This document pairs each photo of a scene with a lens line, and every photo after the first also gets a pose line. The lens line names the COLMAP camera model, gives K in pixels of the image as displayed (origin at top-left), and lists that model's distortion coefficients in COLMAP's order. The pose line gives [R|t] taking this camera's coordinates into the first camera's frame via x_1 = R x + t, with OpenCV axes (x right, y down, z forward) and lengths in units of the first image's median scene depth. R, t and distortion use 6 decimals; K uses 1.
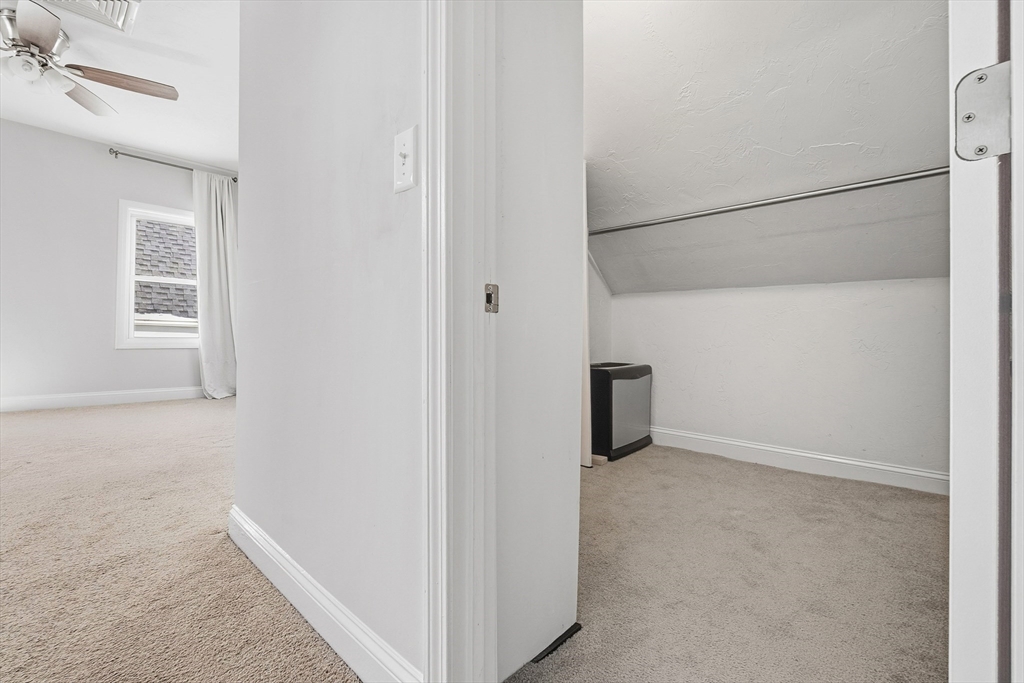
lens RADIAL K [[456.1, 0, 514.1], [0, 456.1, 336.8], [0, 0, 1]] dist [-0.004019, -0.001045]
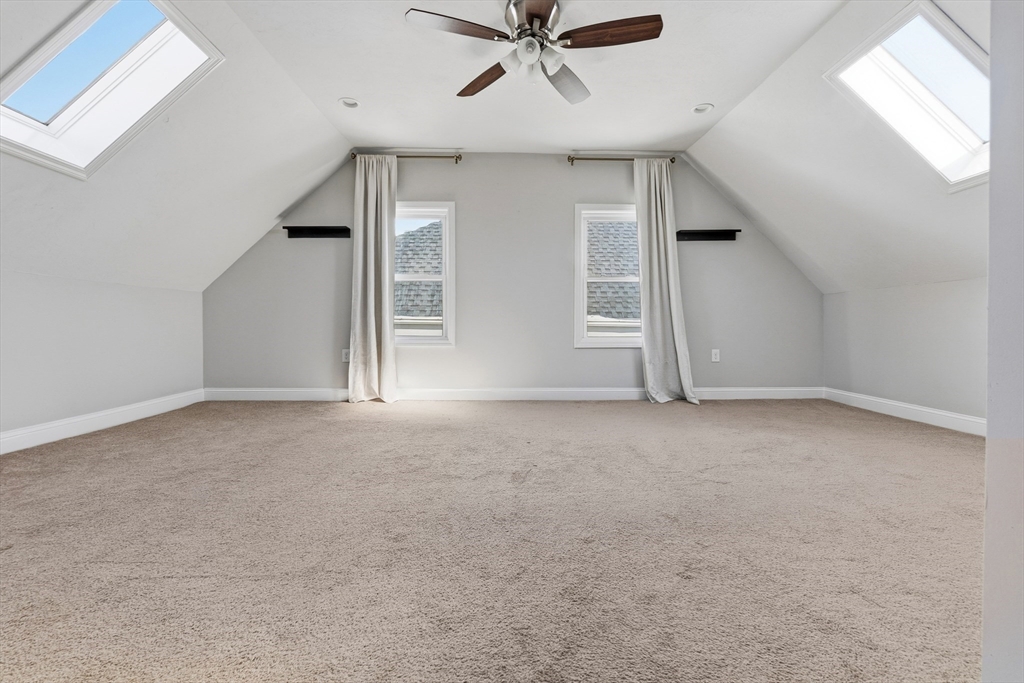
lens RADIAL K [[456.1, 0, 514.1], [0, 456.1, 336.8], [0, 0, 1]] dist [-0.004019, -0.001045]
pose [[0.702653, -0.022994, -0.711161, -0.208952], [0.031159, 0.999513, -0.001530, -0.006086], [0.710850, -0.021084, 0.703027, 0.143956]]
